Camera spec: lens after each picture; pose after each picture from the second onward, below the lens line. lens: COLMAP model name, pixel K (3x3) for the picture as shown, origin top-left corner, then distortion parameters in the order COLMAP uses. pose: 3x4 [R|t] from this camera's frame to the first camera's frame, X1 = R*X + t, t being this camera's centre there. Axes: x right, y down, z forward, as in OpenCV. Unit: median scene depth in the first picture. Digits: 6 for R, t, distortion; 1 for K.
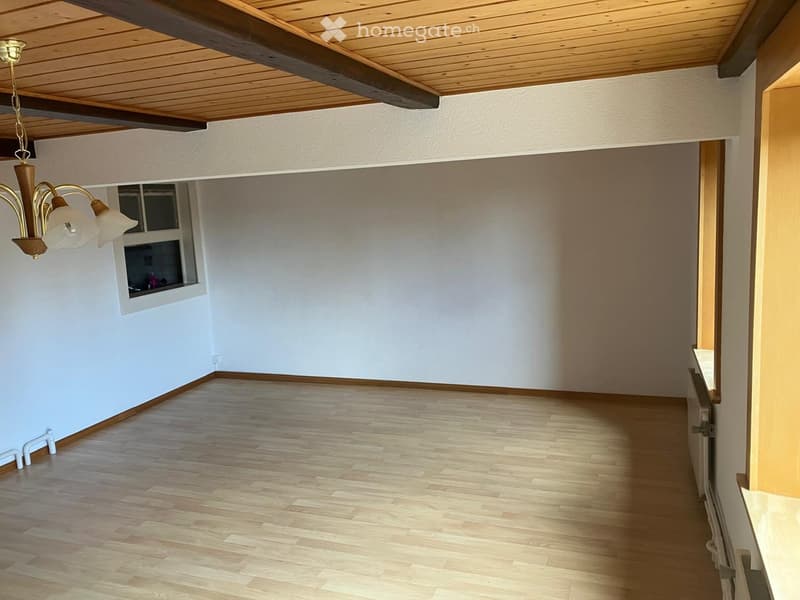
lens RADIAL K [[655.6, 0, 396.5], [0, 655.6, 299.7], [0, 0, 1]] dist [-0.004501, 0.012409]
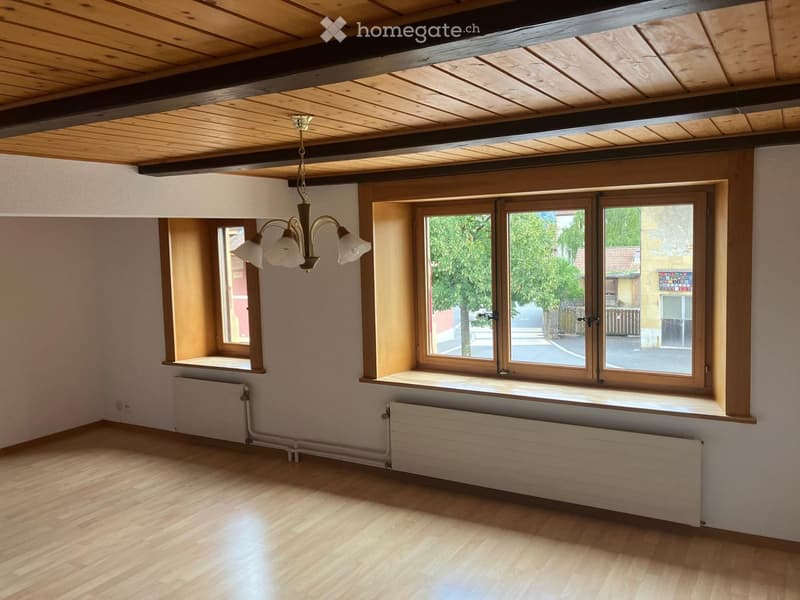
lens RADIAL K [[655.6, 0, 399.2], [0, 655.6, 299.2], [0, 0, 1]] dist [-0.004501, 0.012409]
pose [[0.157802, -0.042045, 0.986575, -0.920912], [0.171315, 0.985108, 0.014580, 0.004159], [-0.972496, 0.166715, 0.162655, 0.301131]]
